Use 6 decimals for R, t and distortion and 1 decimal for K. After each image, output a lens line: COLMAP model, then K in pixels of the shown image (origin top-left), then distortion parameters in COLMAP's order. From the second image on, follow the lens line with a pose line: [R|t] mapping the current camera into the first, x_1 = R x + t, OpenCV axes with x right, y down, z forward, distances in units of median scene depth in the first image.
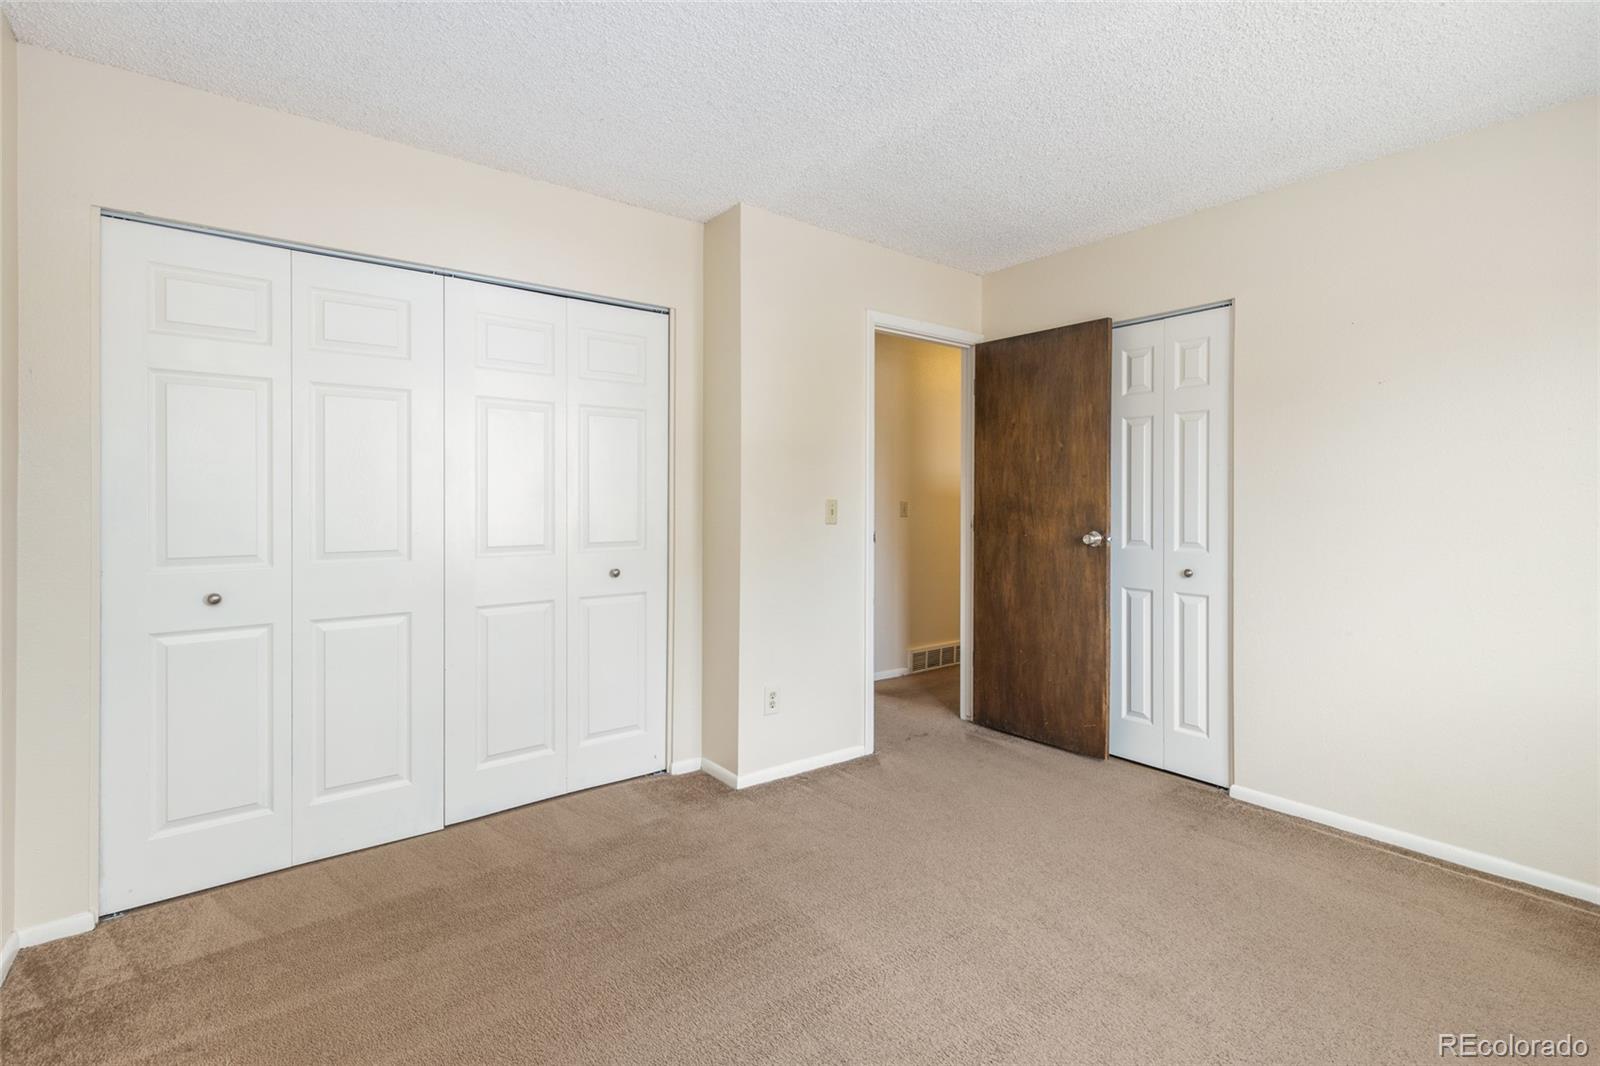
lens RADIAL K [[733.1, 0, 803.6], [0, 733.1, 516.3], [0, 0, 1]] dist [0.004177, 0.000237]
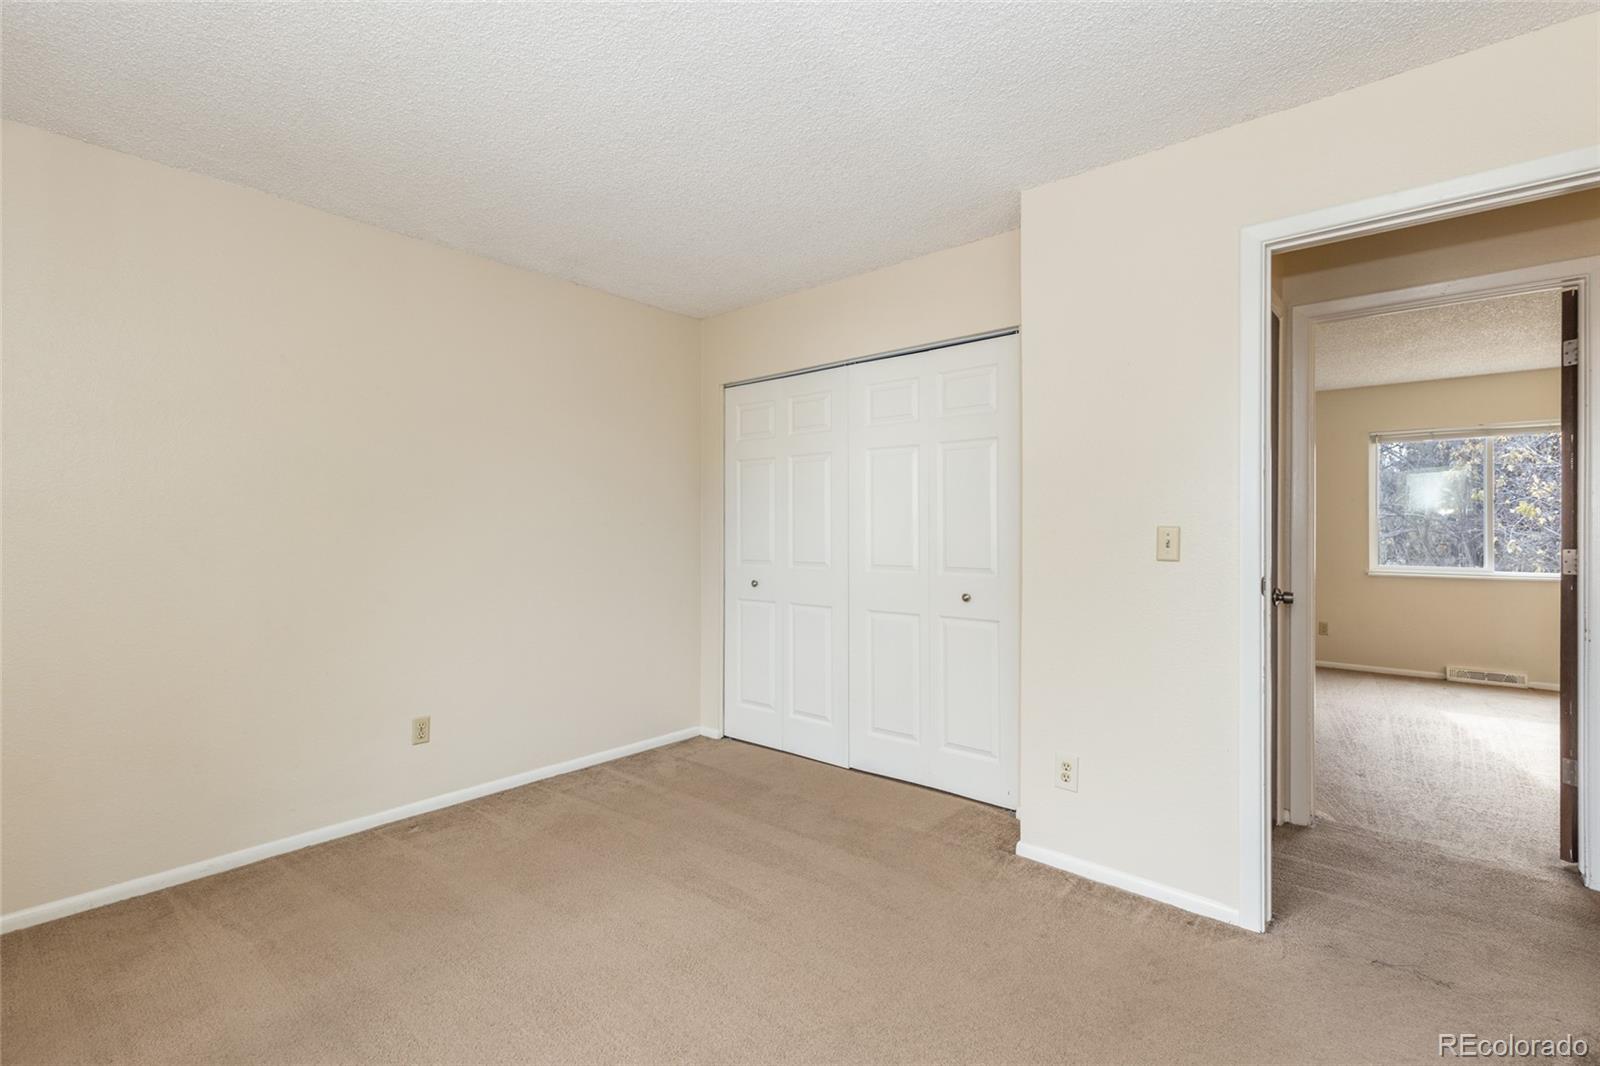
lens RADIAL K [[739.9, 0, 800.0], [0, 739.9, 533.0], [0, 0, 1]] dist [0.000941, 0.000045]
pose [[0.191018, 0.007897, -0.981555, 0.740786], [-0.021342, 0.999765, 0.003890, -0.015373], [0.981355, 0.020206, 0.191141, 0.561423]]
